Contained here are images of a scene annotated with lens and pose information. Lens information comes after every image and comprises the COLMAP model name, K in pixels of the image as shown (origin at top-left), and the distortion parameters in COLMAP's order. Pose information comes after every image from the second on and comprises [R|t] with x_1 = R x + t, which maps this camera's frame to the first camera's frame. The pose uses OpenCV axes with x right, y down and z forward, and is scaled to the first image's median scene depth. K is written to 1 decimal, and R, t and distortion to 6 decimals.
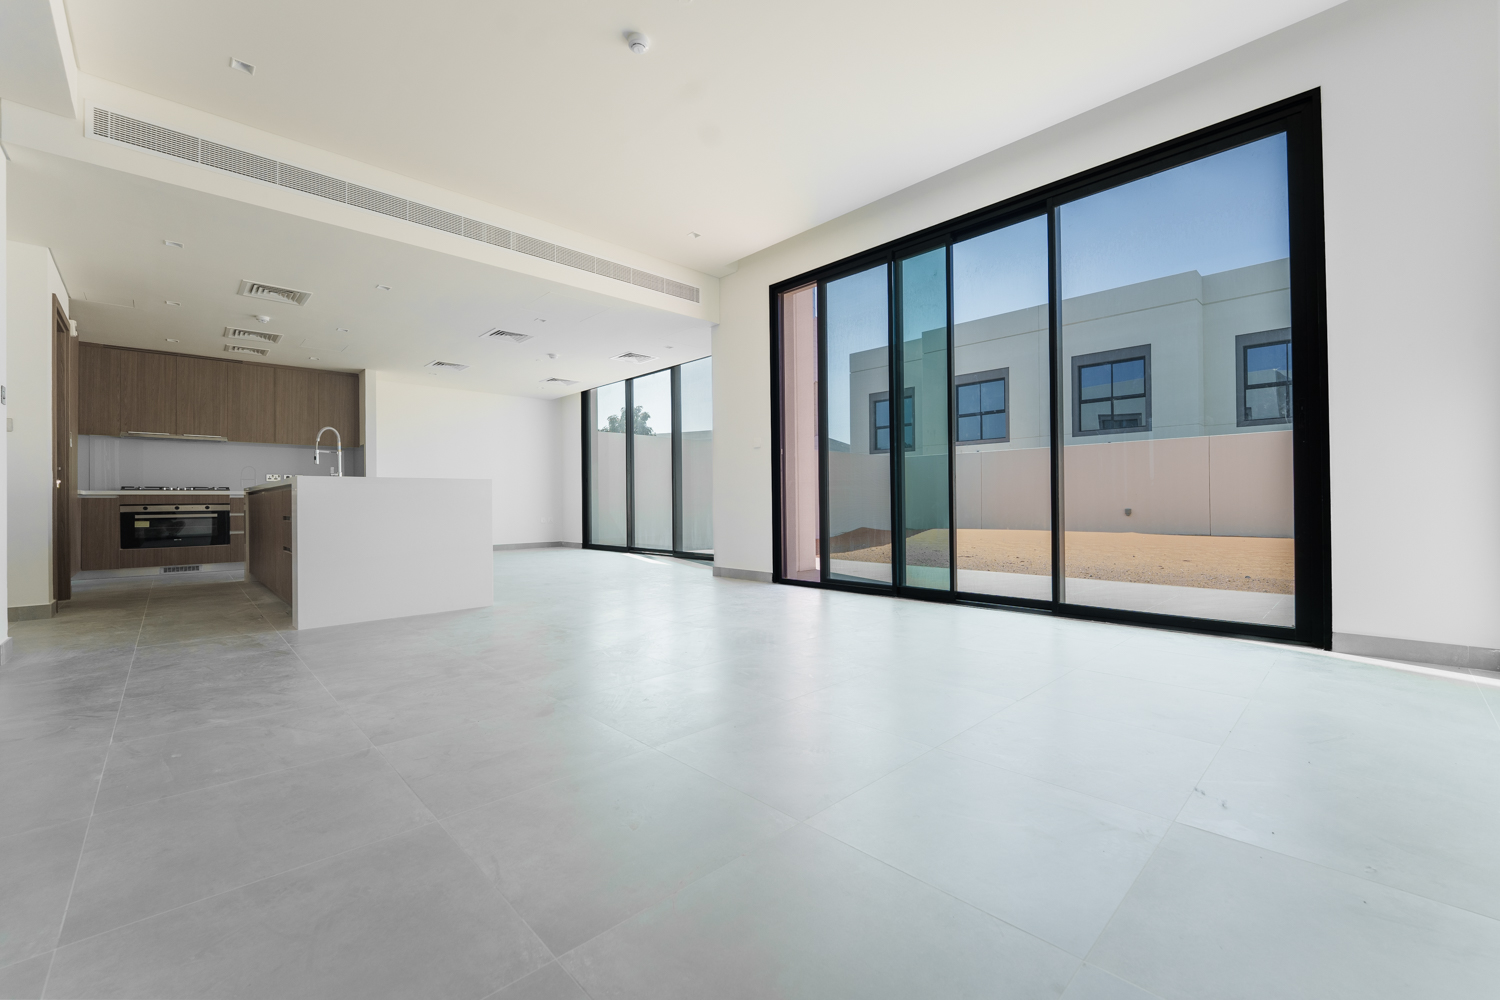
lens RADIAL K [[607.0, 0, 746.3], [0, 607.0, 498.9], [0, 0, 1]] dist [-0.009840, -0.000257]
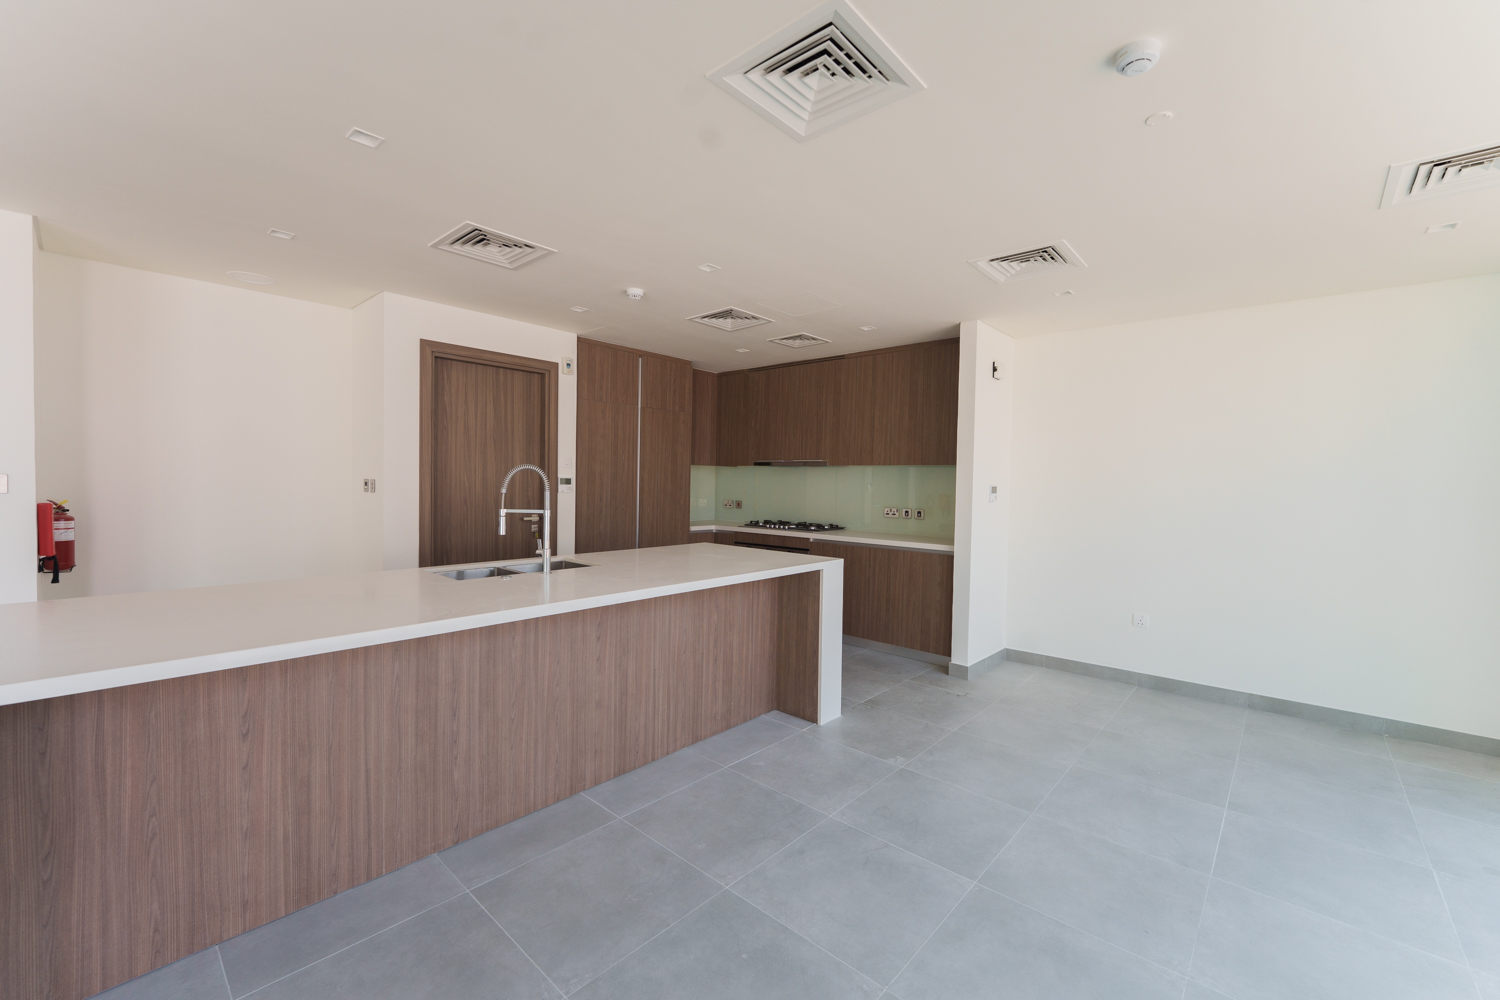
lens RADIAL K [[607.0, 0, 746.3], [0, 607.0, 498.9], [0, 0, 1]] dist [-0.009840, -0.000257]
pose [[0.072002, 0.039877, -0.996607, -0.109062], [-0.014881, 0.999132, 0.038903, -0.086302], [0.997293, 0.012030, 0.072533, 0.882023]]
